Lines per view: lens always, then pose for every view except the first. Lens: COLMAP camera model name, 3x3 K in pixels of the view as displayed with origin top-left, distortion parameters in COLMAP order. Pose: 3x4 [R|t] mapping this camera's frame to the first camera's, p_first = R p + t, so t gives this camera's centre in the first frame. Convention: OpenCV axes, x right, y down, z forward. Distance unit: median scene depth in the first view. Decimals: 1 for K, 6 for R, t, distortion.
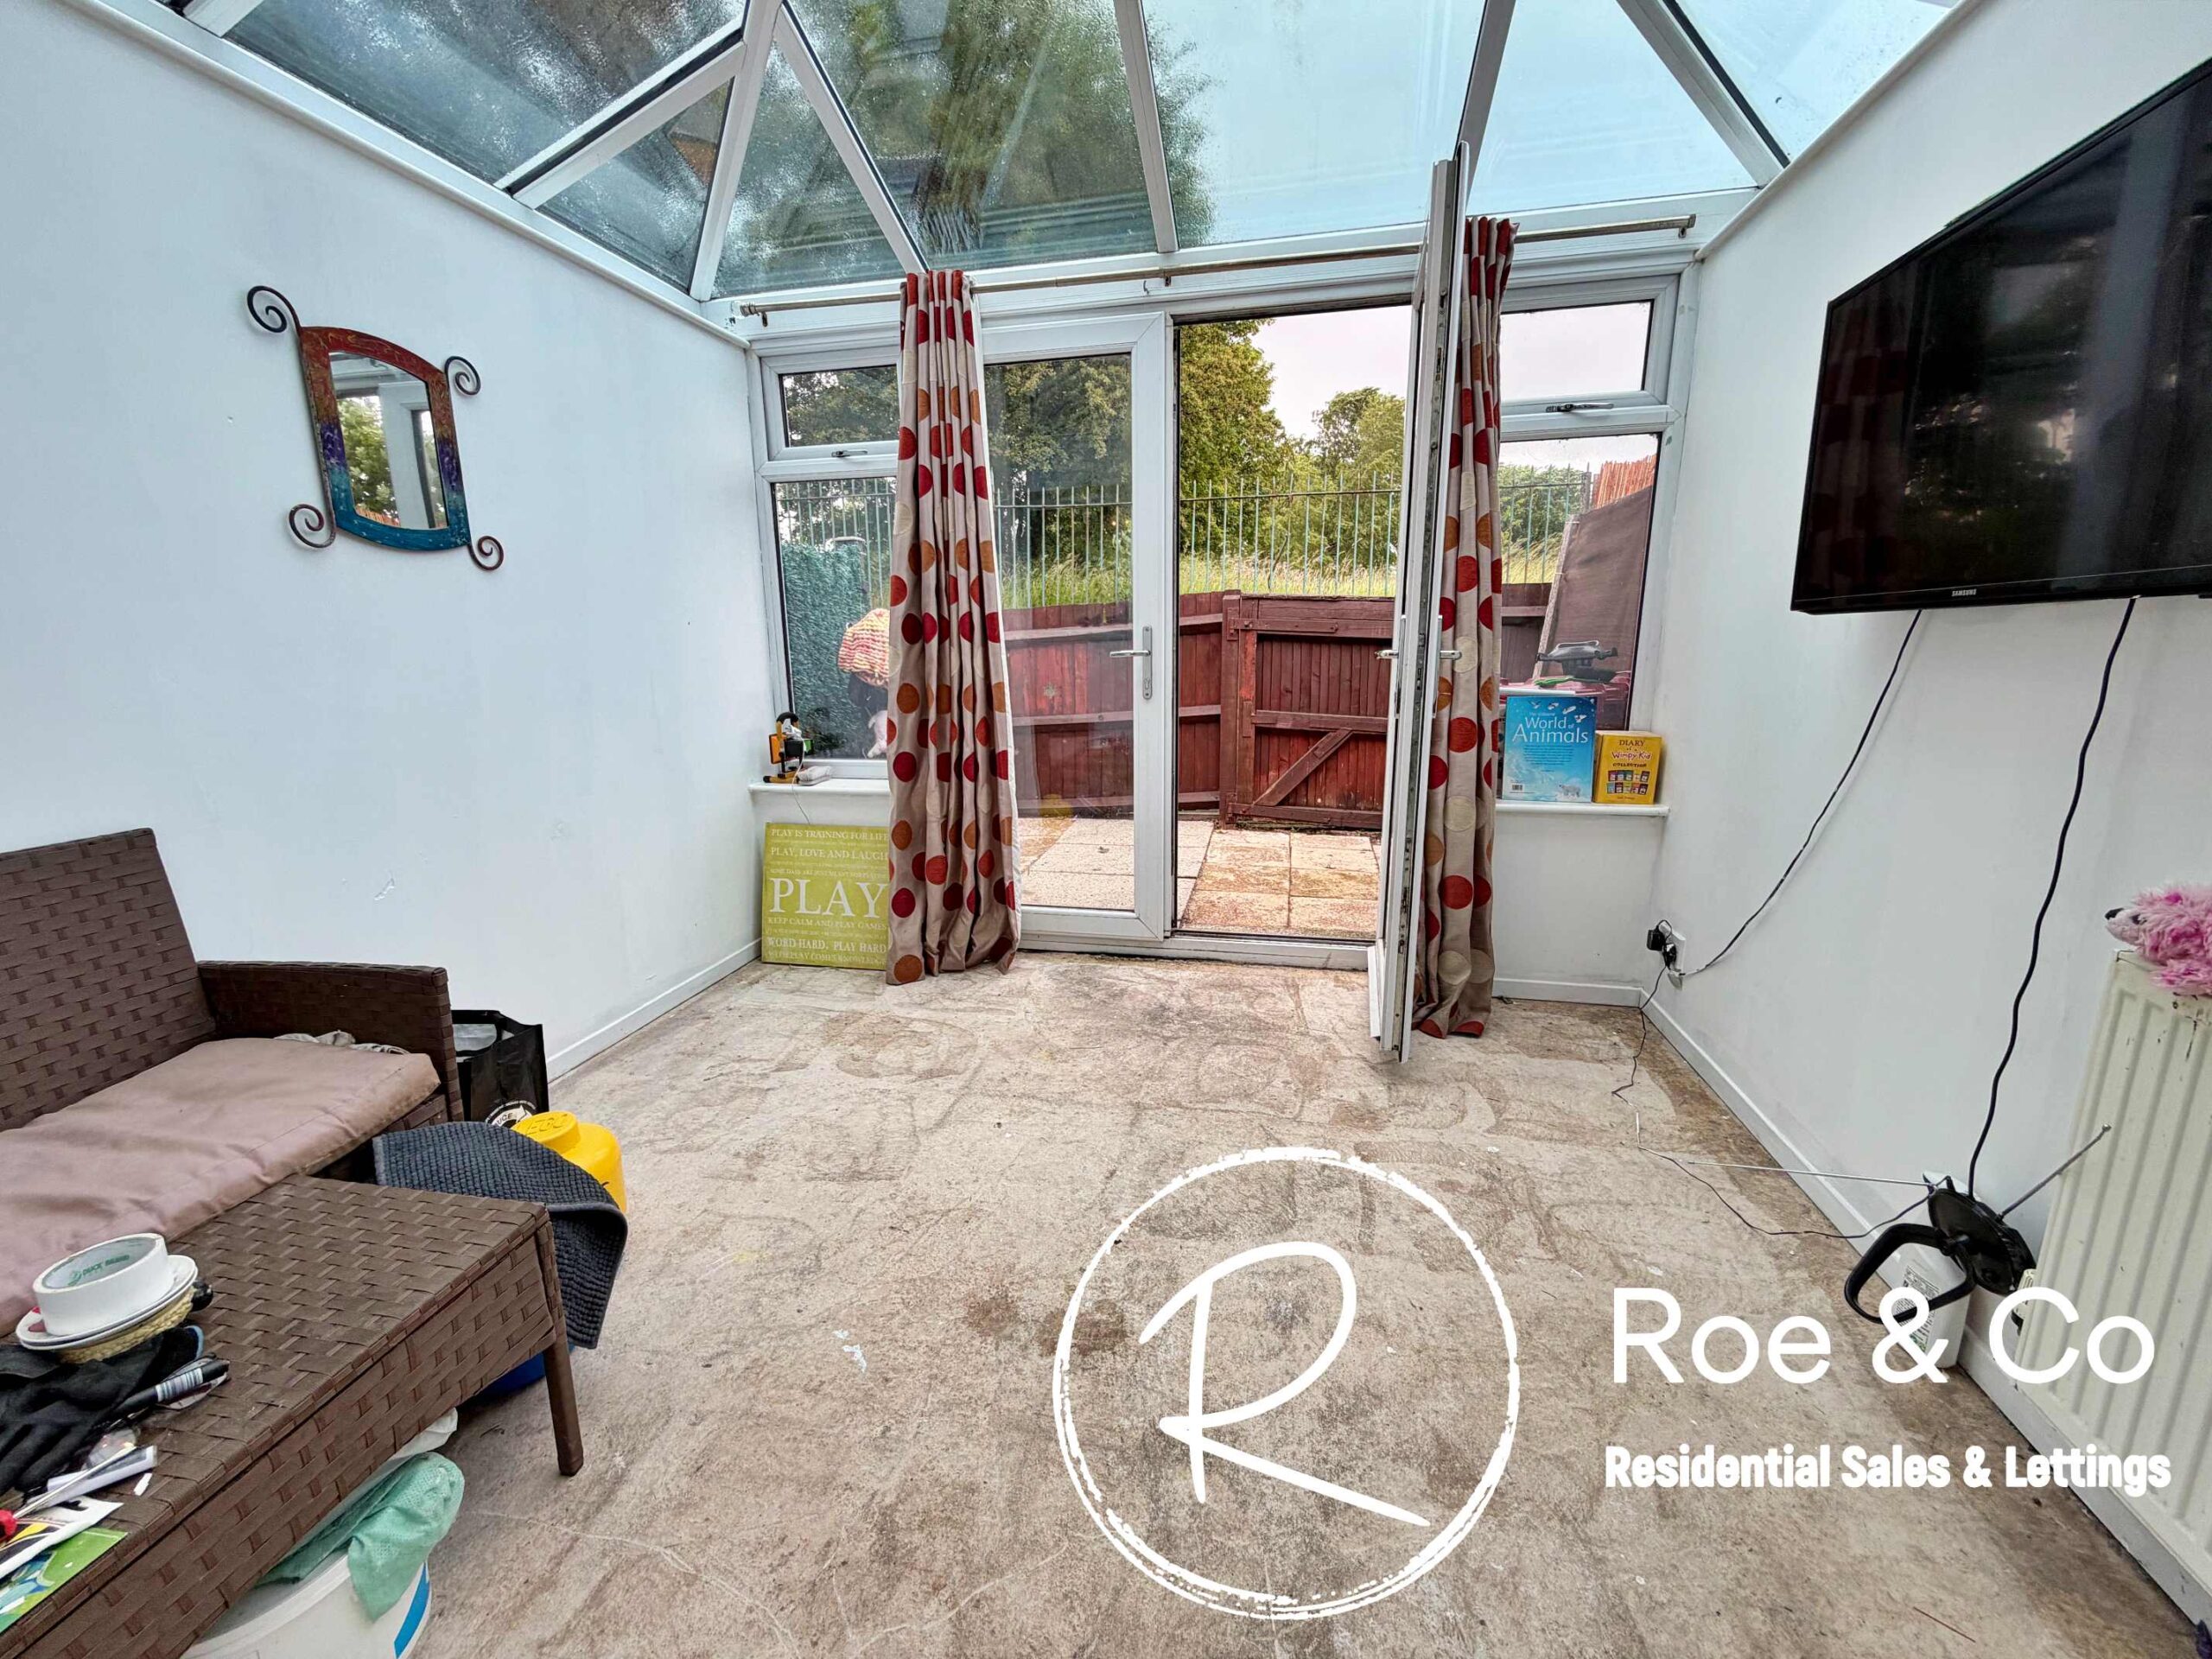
lens RADIAL K [[881.2, 0, 1099.3], [0, 881.2, 827.8], [0, 0, 1]] dist [0.000505, -0.000243]
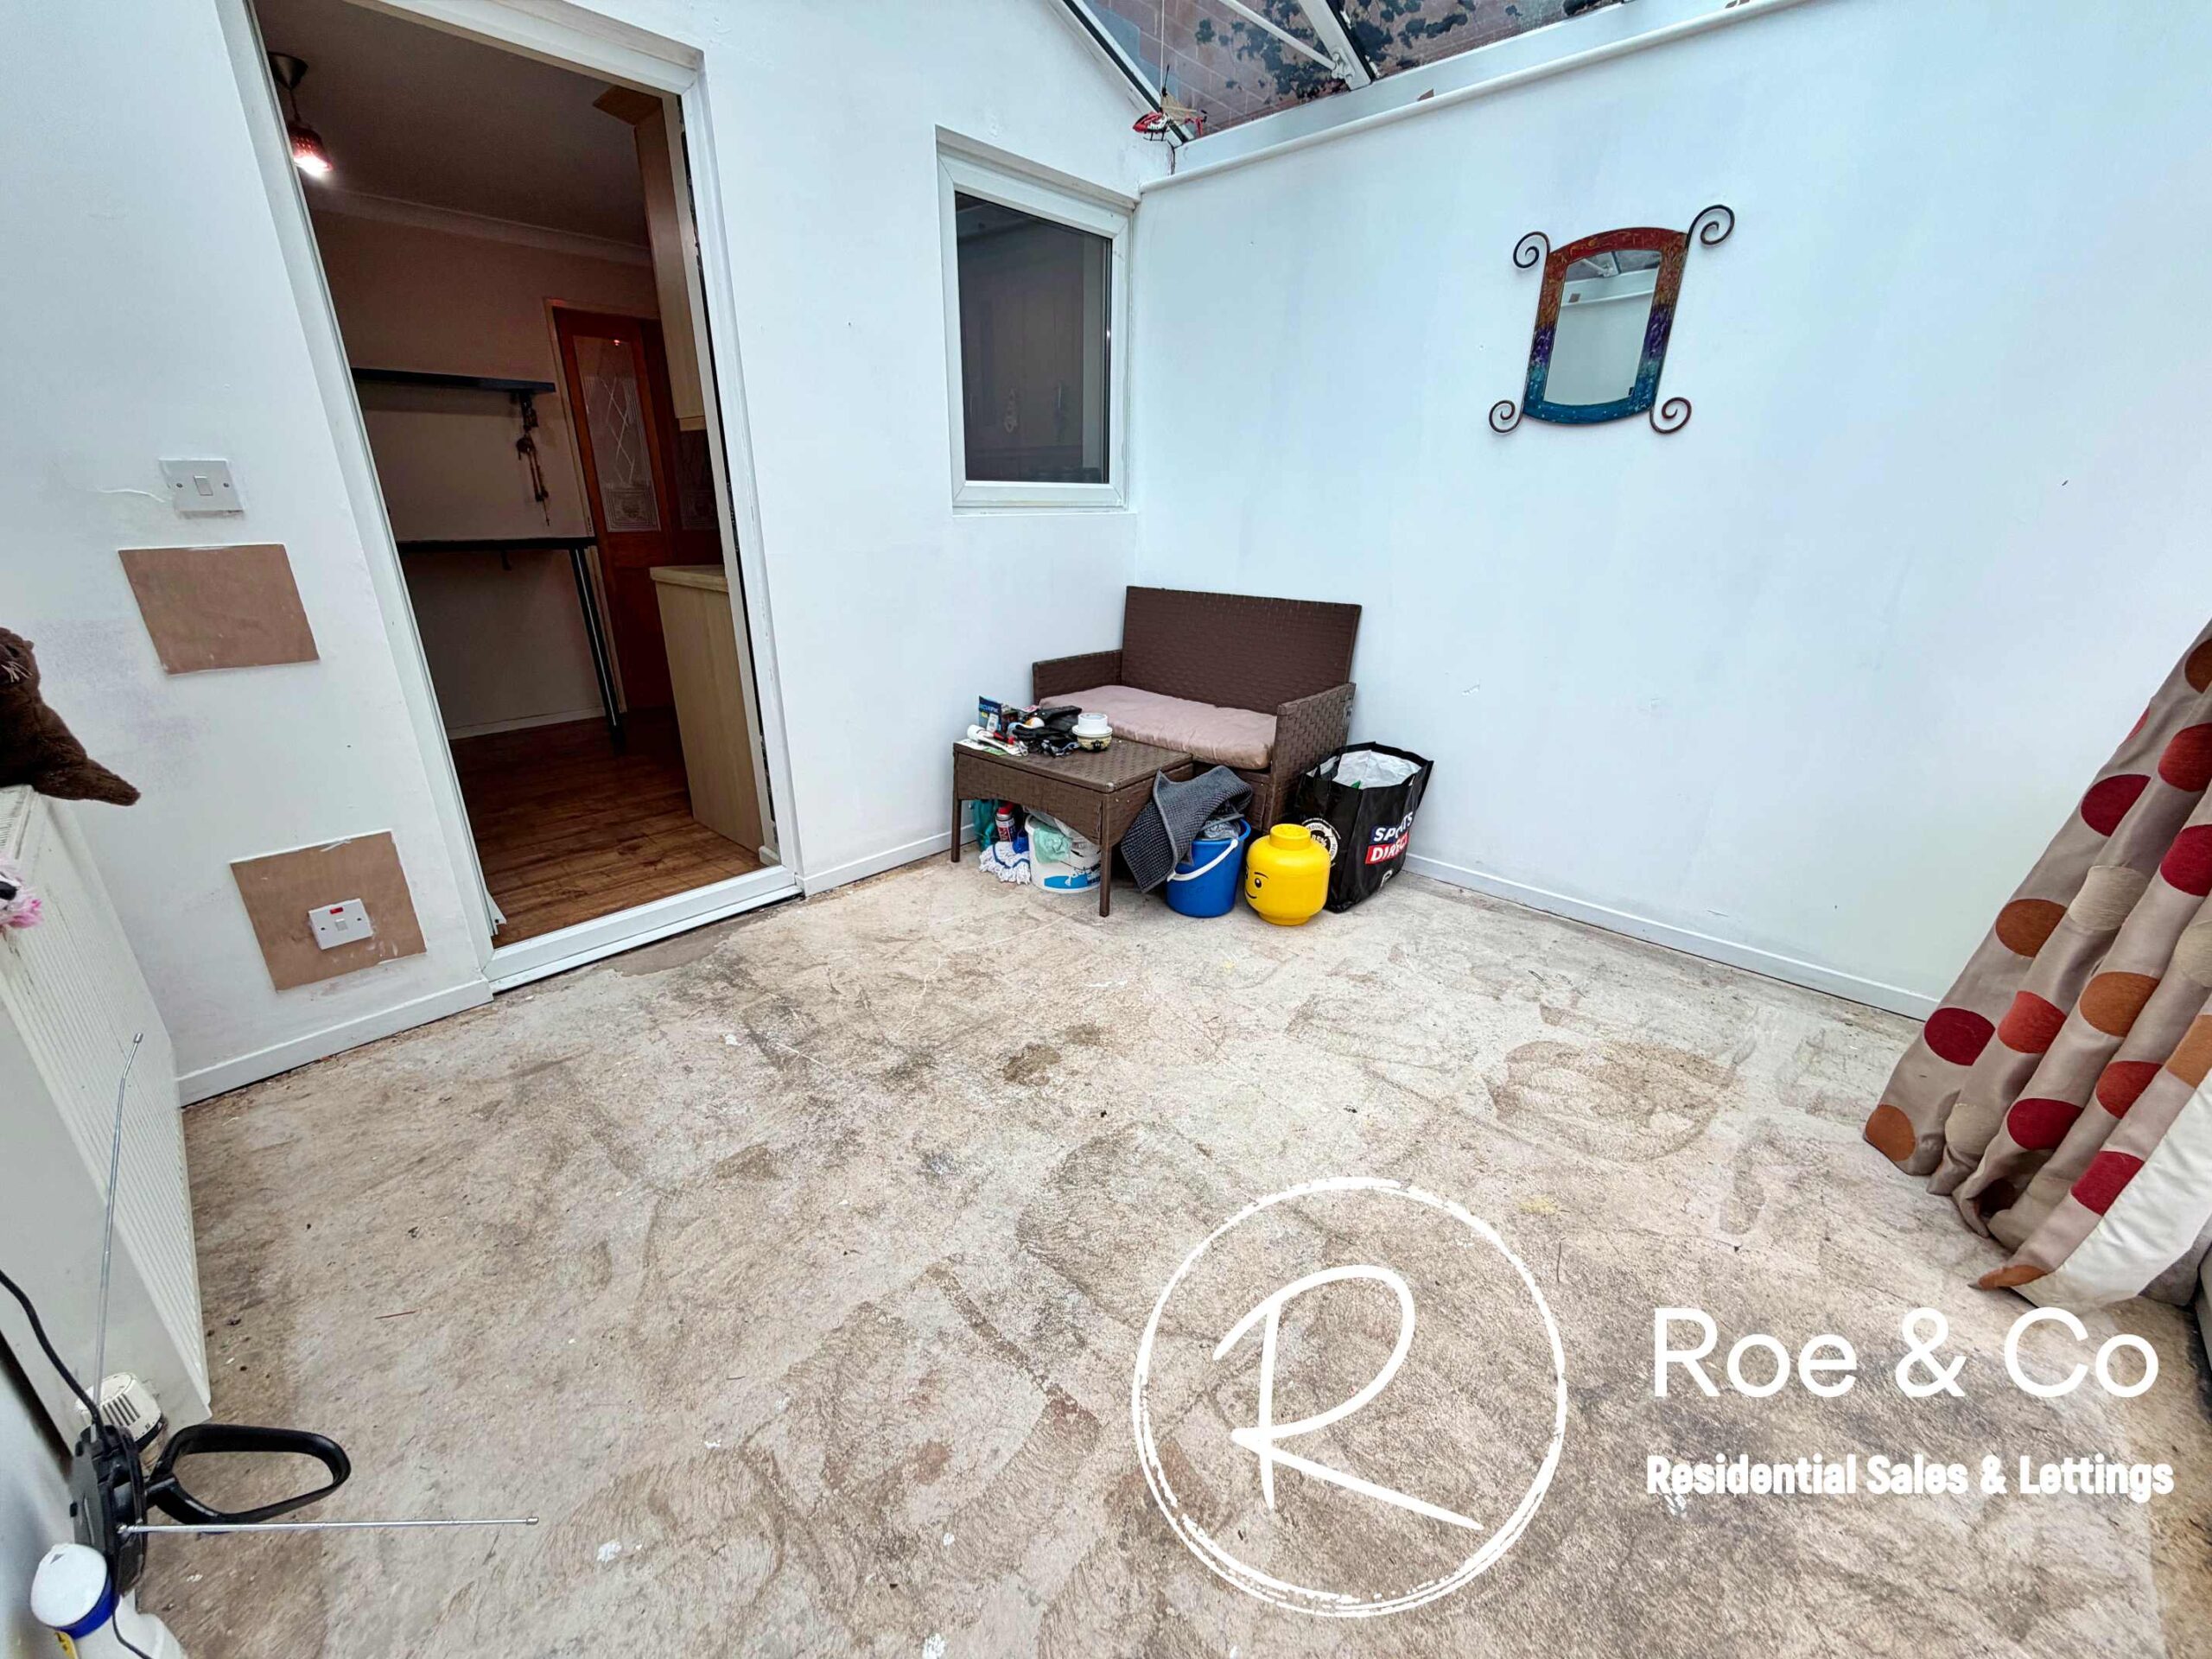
lens RADIAL K [[881.2, 0, 1099.3], [0, 881.2, 827.8], [0, 0, 1]] dist [0.000505, -0.000243]
pose [[-0.513170, 0.312554, -0.799354, 0.257971], [-0.181836, 0.870604, 0.457148, -0.103809], [0.838804, 0.379946, -0.389934, 0.437257]]
